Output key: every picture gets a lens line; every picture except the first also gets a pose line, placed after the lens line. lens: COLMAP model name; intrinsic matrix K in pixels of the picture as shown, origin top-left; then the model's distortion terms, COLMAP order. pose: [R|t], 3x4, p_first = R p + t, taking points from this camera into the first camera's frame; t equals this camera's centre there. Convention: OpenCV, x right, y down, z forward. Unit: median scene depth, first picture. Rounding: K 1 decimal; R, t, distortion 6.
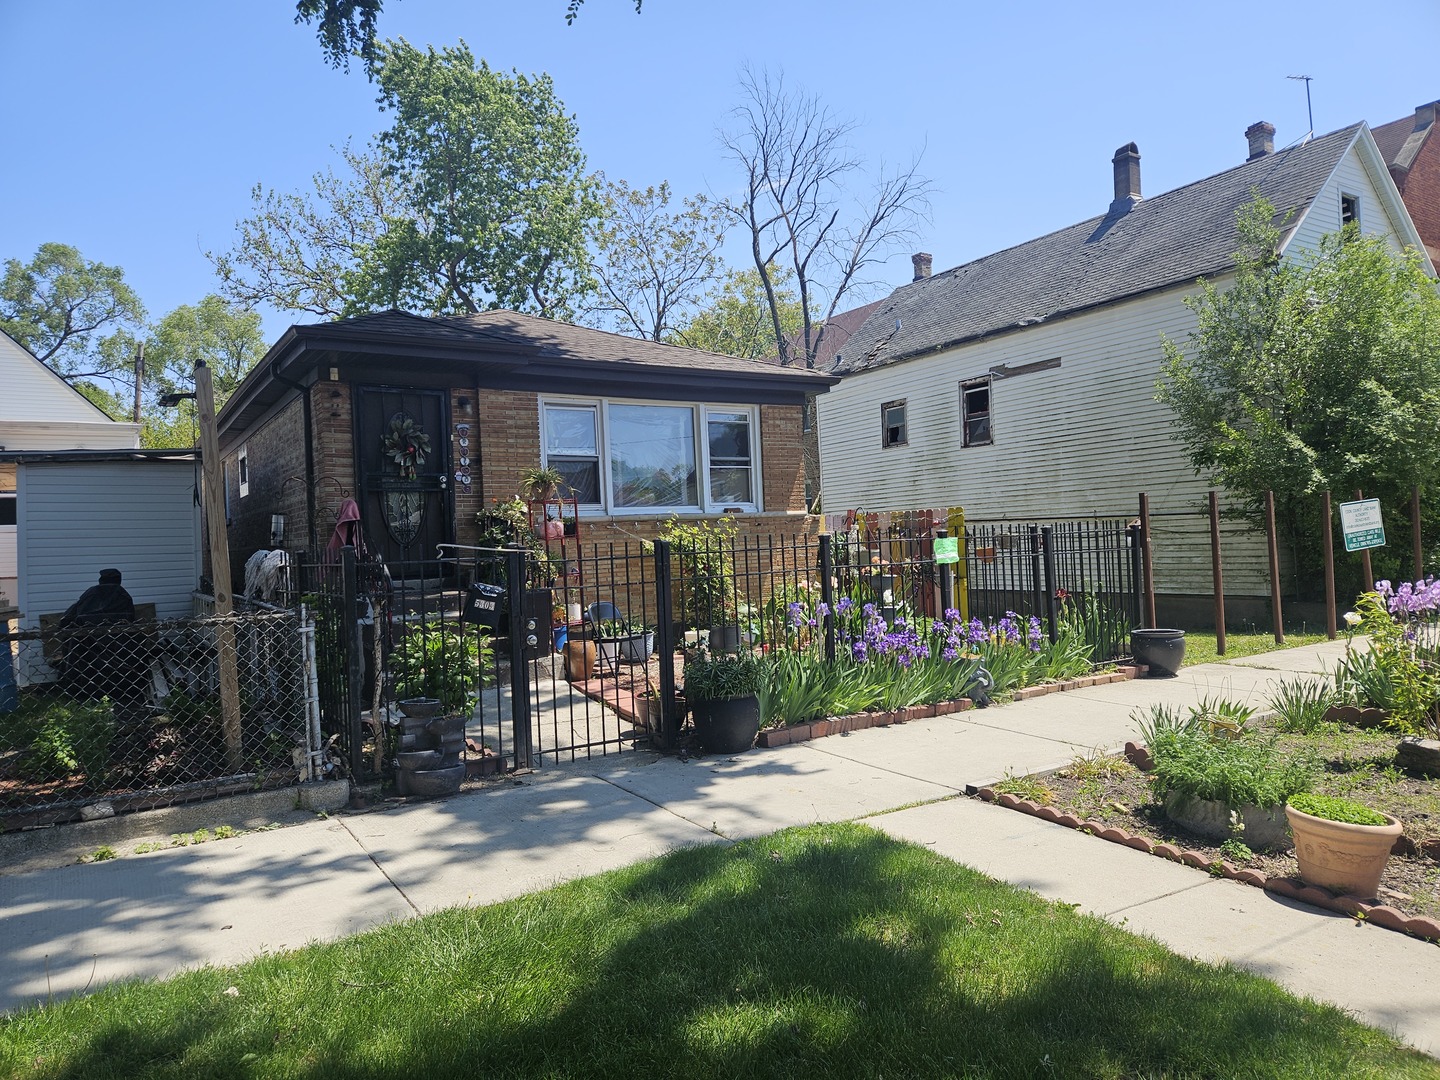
lens RADIAL K [[976.9, 0, 720.0], [0, 976.9, 540.0], [0, 0, 1]] dist [0.006087, 0.000899]
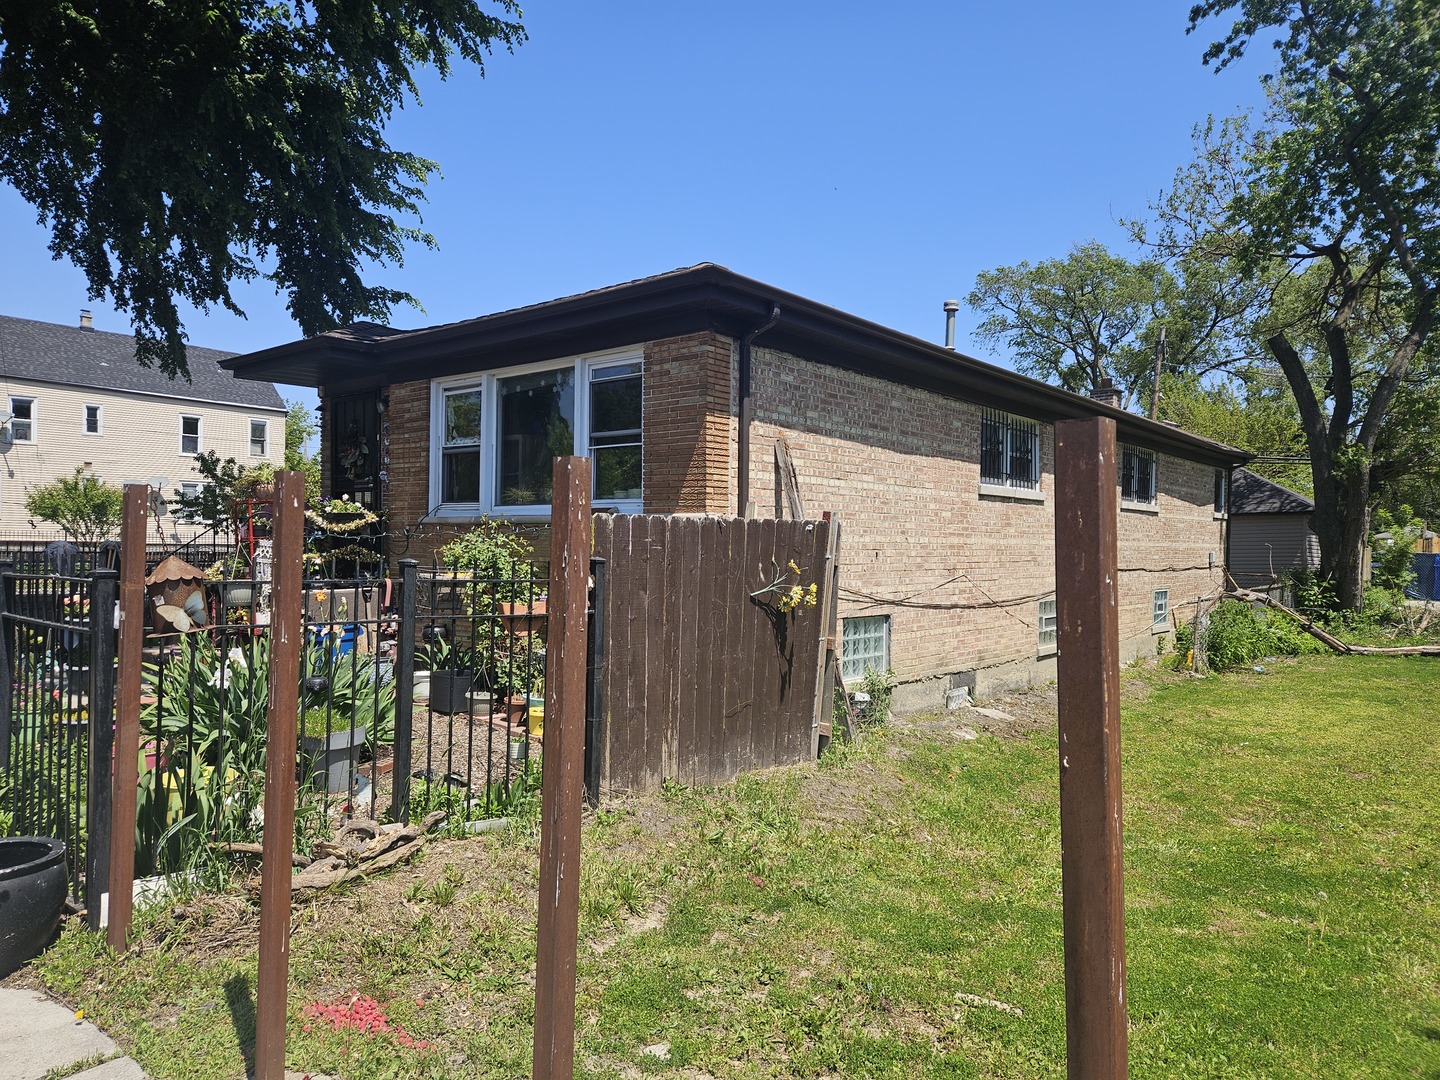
lens RADIAL K [[976.9, 0, 720.0], [0, 976.9, 540.0], [0, 0, 1]] dist [0.006087, 0.000899]
pose [[0.282394, 0.041102, -0.958418, 0.677293], [-0.024079, 0.999071, 0.035751, -0.036666], [0.958996, 0.012982, 0.283121, 0.891794]]
